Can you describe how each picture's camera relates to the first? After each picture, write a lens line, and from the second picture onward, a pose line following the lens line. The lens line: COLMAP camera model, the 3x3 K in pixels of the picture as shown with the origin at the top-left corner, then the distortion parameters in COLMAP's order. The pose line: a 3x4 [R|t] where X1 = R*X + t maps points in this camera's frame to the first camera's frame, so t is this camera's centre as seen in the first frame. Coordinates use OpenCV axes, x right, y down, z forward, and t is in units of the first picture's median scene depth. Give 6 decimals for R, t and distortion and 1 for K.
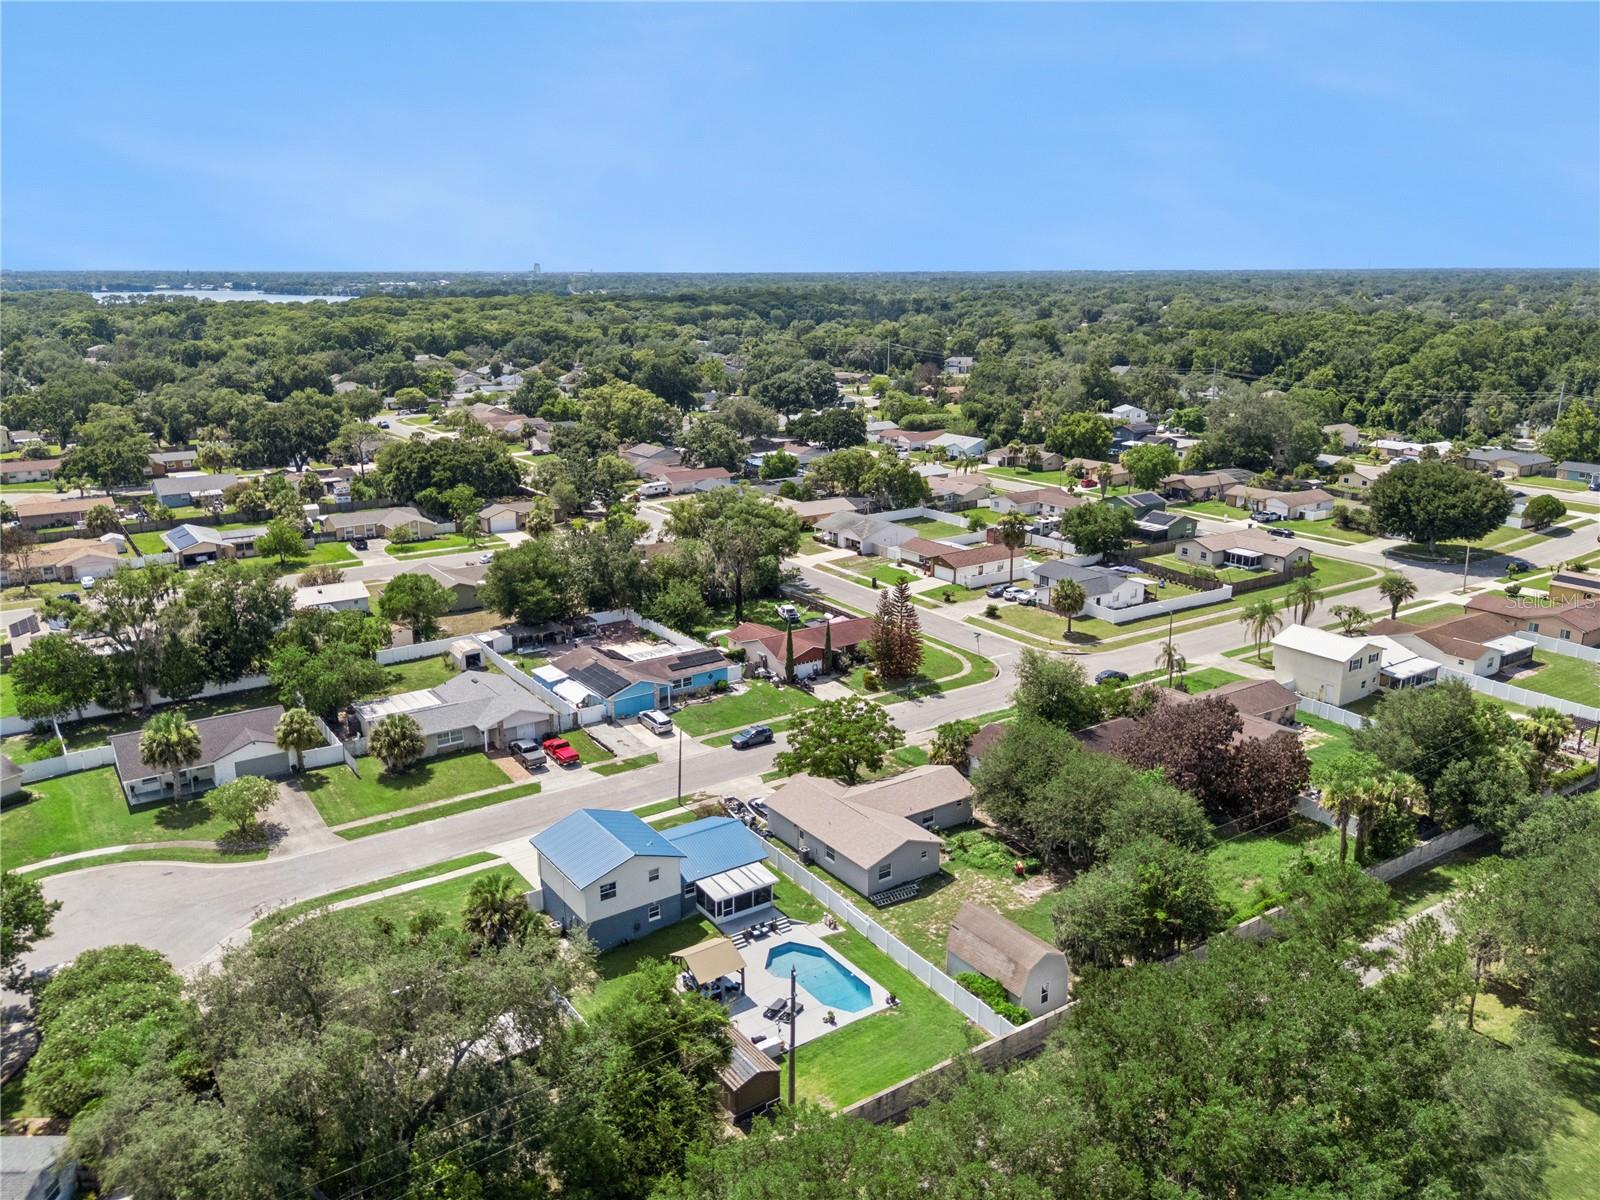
lens RADIAL K [[1210.4, 0, 800.0], [0, 1210.4, 600.0], [0, 0, 1]] dist [0.101689, -0.159421]
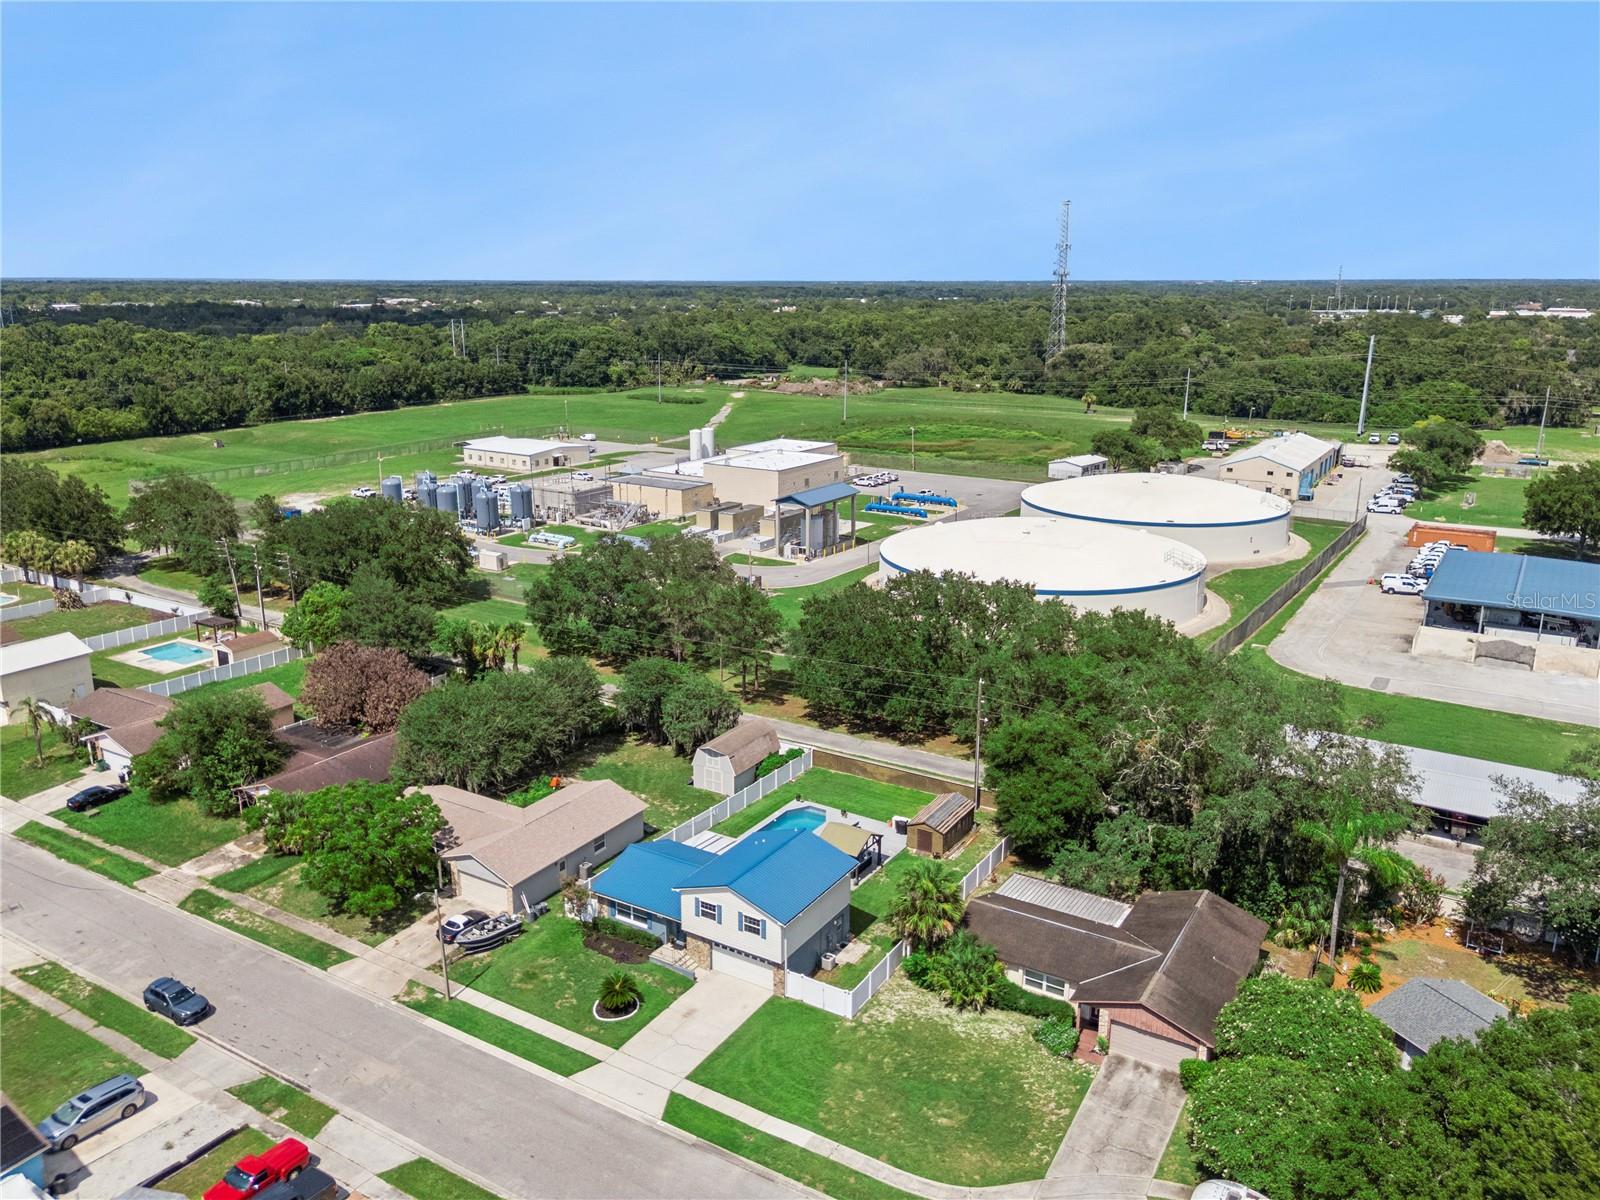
lens RADIAL K [[1201.1, 0, 800.0], [0, 1201.1, 600.0], [0, 0, 1]] dist [0.070604, -0.070637]
pose [[-0.406910, -0.233838, 0.883031, -0.518264], [0.241282, 0.904834, 0.350797, -0.159925], [-0.881026, 0.355802, -0.311765, 0.688815]]
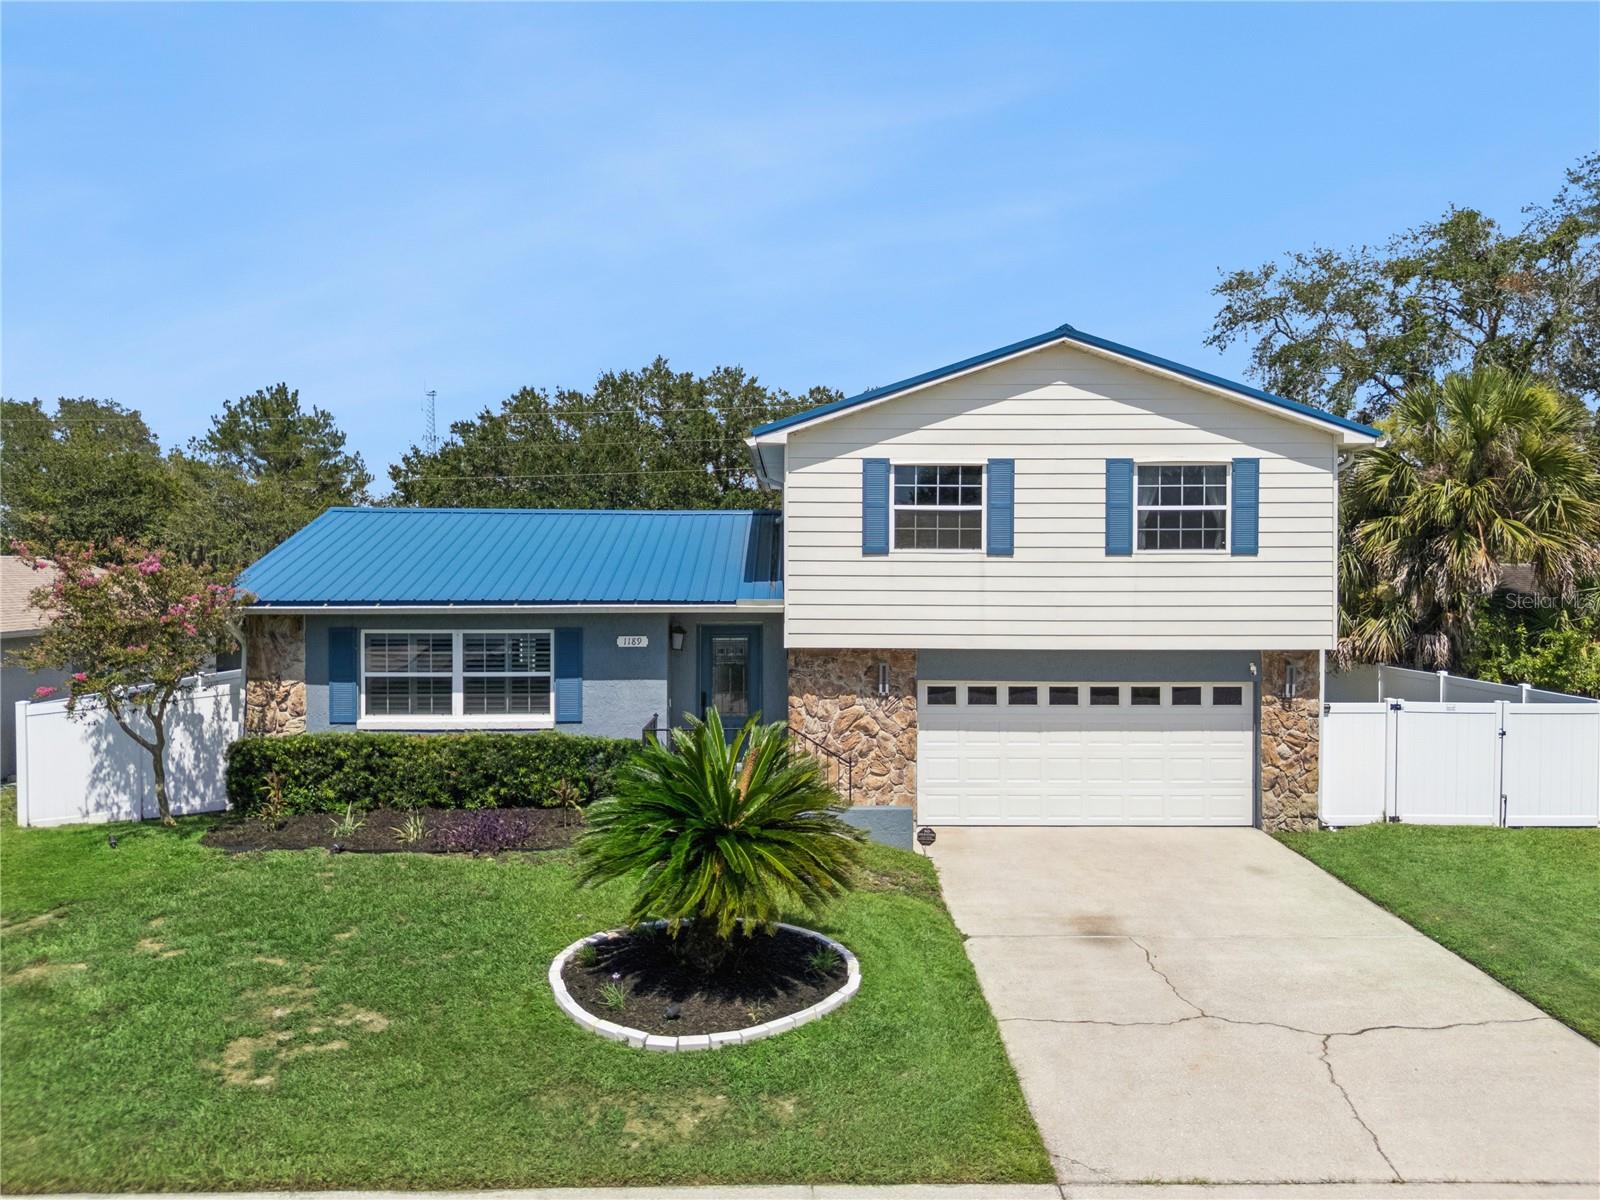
lens RADIAL K [[1188.6, 0, 817.2], [0, 1188.6, 597.5], [0, 0, 1]] dist [0.055970, -0.036519]
pose [[-0.837250, -0.013169, 0.546662, -0.147700], [0.143364, 0.959453, 0.242685, 0.098369], [-0.527692, 0.281559, -0.801415, 0.705971]]
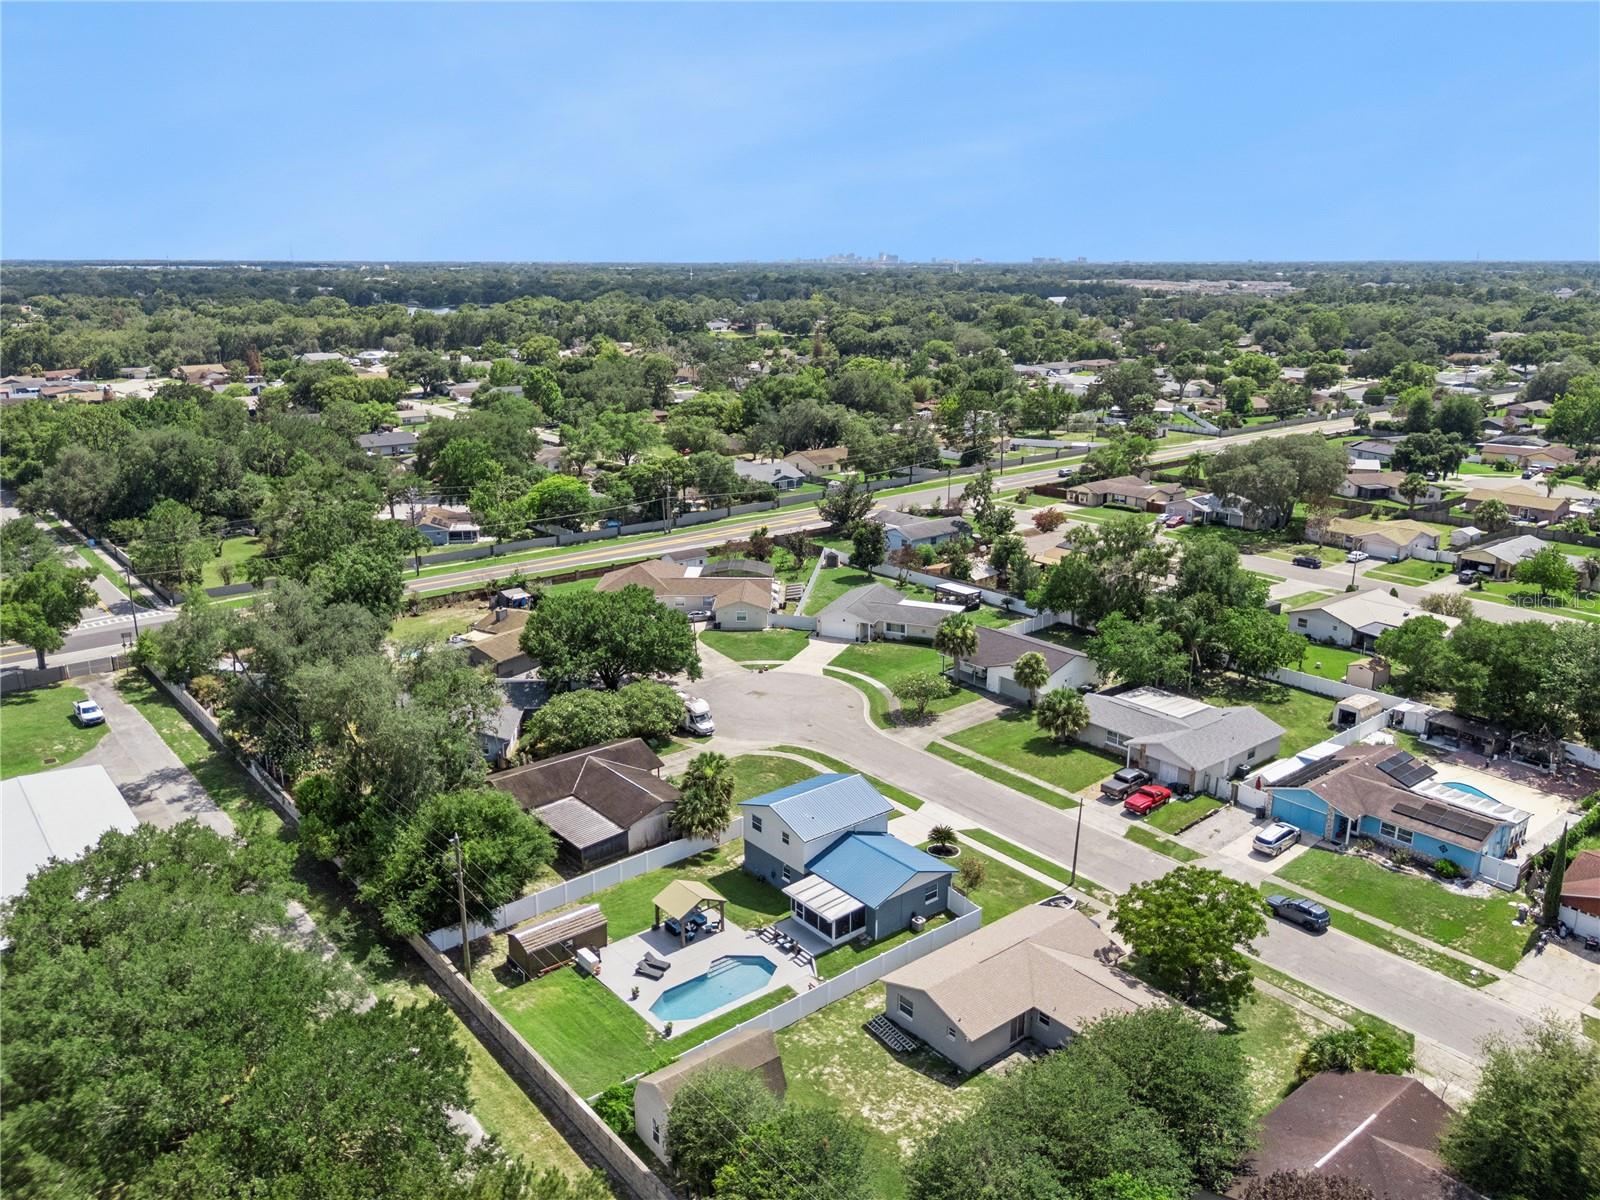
lens RADIAL K [[1200.7, 0, 797.7], [0, 1200.7, 607.1], [0, 0, 1]] dist [0.096339, -0.124926]
pose [[0.083790, 0.277370, -0.957102, 0.467248], [-0.263180, 0.932536, 0.247210, -0.125421], [0.961101, 0.231176, 0.151136, 0.458680]]
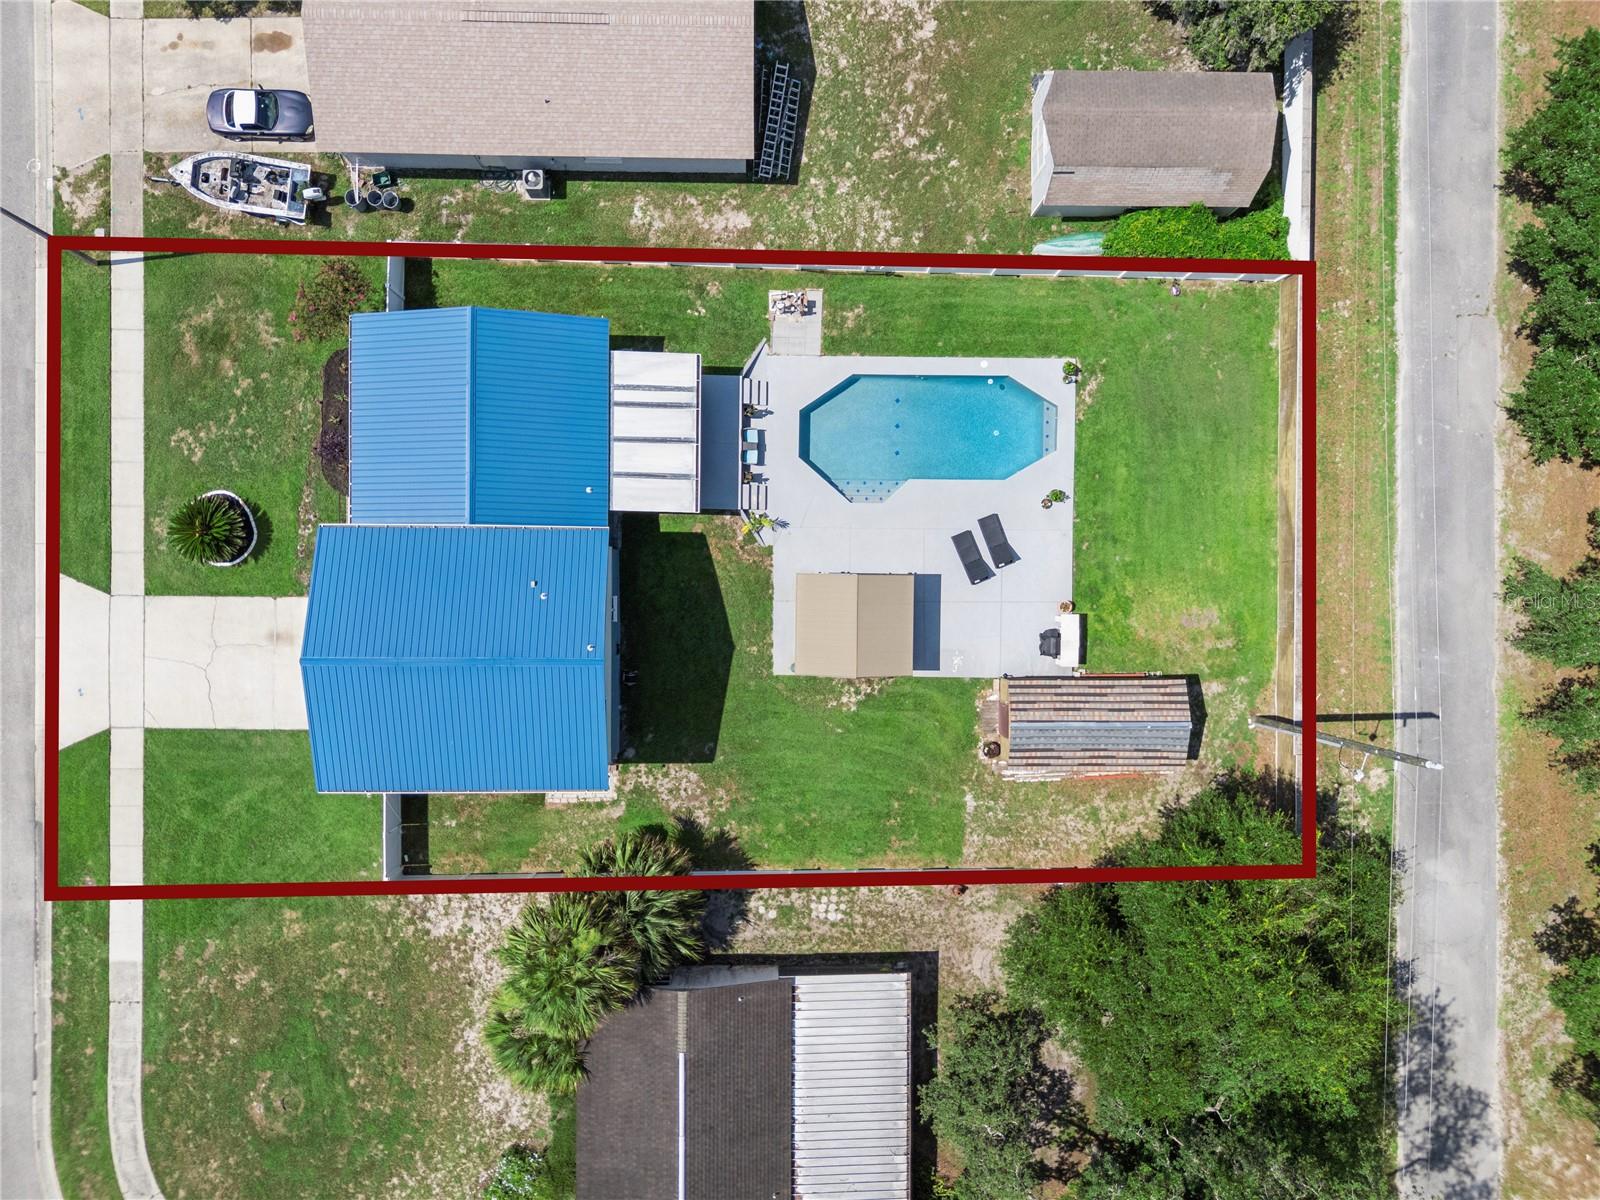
lens RADIAL K [[1200.7, 0, 797.7], [0, 1200.7, 607.1], [0, 0, 1]] dist [0.096339, -0.124926]
pose [[0.569523, -0.821955, 0.005898, -0.045499], [0.188757, 0.137765, 0.972312, -0.115252], [-0.800009, -0.552640, 0.233610, 0.475646]]
